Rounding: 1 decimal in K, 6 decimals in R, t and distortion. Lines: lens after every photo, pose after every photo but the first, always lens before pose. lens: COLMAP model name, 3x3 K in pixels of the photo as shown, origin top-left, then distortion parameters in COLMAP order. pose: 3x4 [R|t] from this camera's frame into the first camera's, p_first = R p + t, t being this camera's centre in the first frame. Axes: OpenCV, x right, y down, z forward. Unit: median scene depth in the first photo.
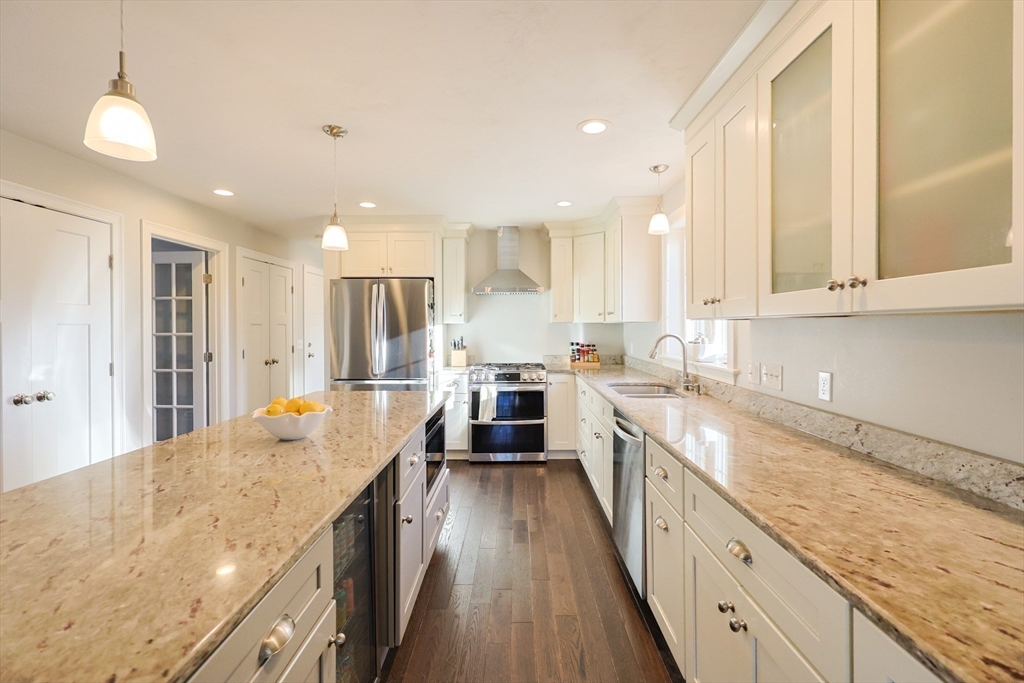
lens RADIAL K [[447.9, 0, 513.4], [0, 447.9, 327.8], [0, 0, 1]] dist [0.000998, -0.000463]
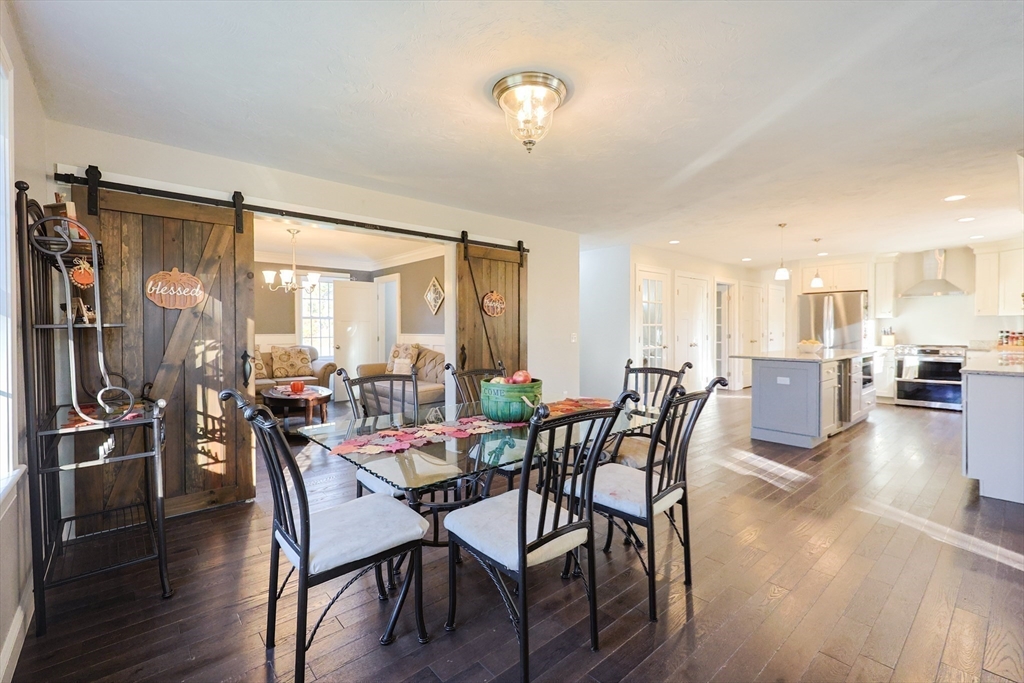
lens RADIAL K [[447.9, 0, 507.0], [0, 447.9, 334.3], [0, 0, 1]] dist [0.000998, -0.000463]
pose [[0.654336, 0.008765, -0.756153, 0.197762], [0.000927, 0.999923, 0.012393, 0.028415], [0.756203, -0.008810, 0.654278, -1.064398]]
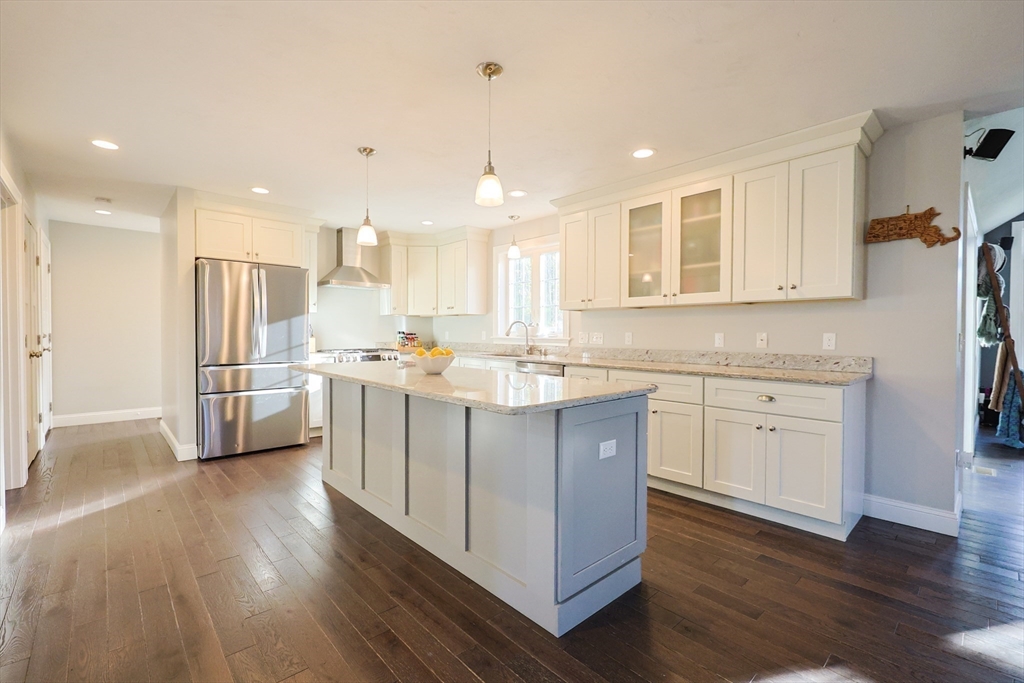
lens RADIAL K [[447.9, 0, 511.7], [0, 447.9, 338.9], [0, 0, 1]] dist [0.000998, -0.000463]
pose [[0.736989, -0.002674, 0.675899, -0.529147], [-0.005464, 0.999936, 0.009914, 0.044040], [-0.675882, -0.011000, 0.736928, -0.123505]]
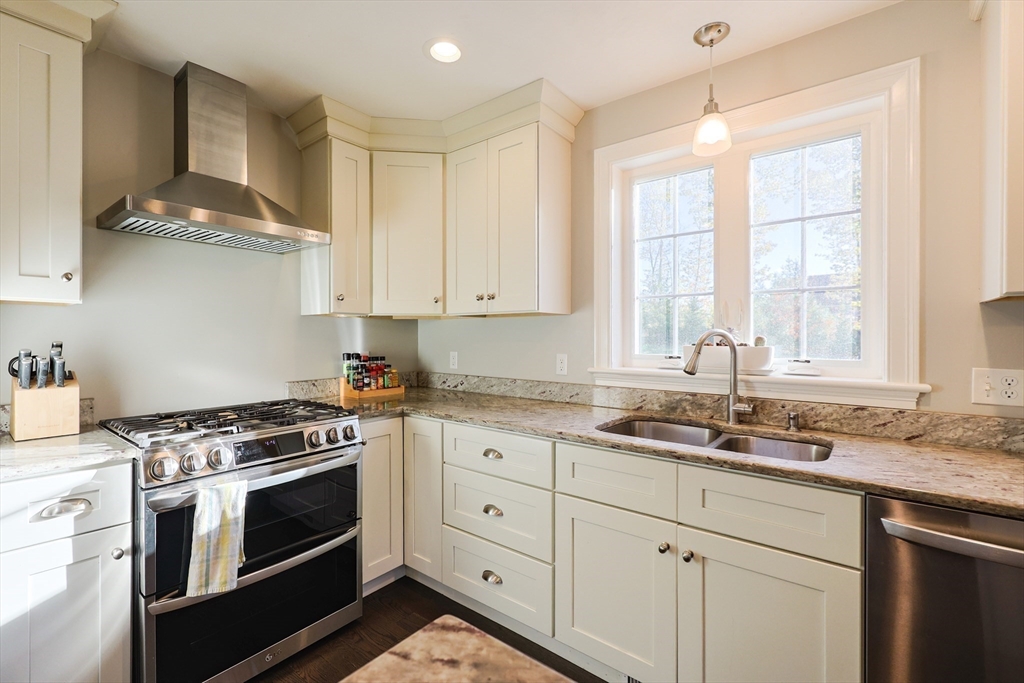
lens RADIAL K [[447.9, 0, 512.2], [0, 447.9, 336.7], [0, 0, 1]] dist [0.000998, -0.000463]
pose [[0.617286, 0.004791, 0.786724, -0.183705], [-0.000388, 0.999983, -0.005785, 0.017917], [-0.786739, 0.003266, 0.617277, 0.590964]]
